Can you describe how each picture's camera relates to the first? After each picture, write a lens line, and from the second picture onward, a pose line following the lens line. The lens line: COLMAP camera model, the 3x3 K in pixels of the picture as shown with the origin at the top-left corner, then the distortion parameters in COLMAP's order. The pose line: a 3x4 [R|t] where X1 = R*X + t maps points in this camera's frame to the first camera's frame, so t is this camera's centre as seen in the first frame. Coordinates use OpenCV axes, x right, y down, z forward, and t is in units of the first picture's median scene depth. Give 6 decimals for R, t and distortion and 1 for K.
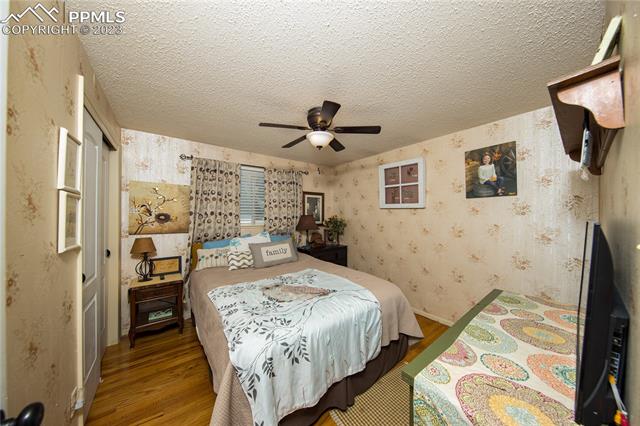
lens RADIAL K [[204.0, 0, 322.5], [0, 204.0, 213.8], [0, 0, 1]] dist [-0.004308, -0.001187]
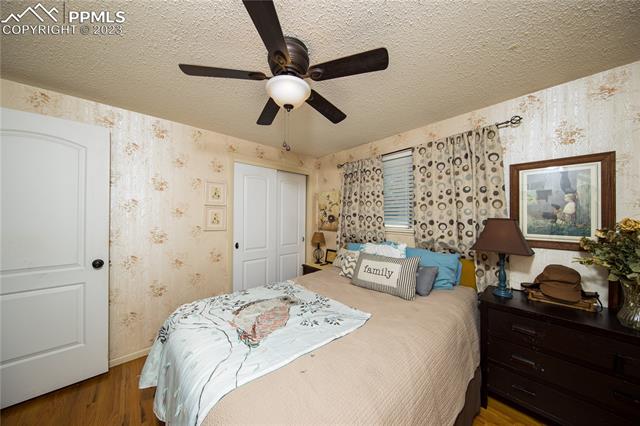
lens RADIAL K [[204.0, 0, 322.4], [0, 204.0, 213.1], [0, 0, 1]] dist [-0.004308, -0.001187]
pose [[0.063693, -0.007111, -0.997944, 0.463246], [0.007108, 0.999952, -0.006672, -0.005502], [0.997944, -0.006669, 0.063741, 0.800226]]
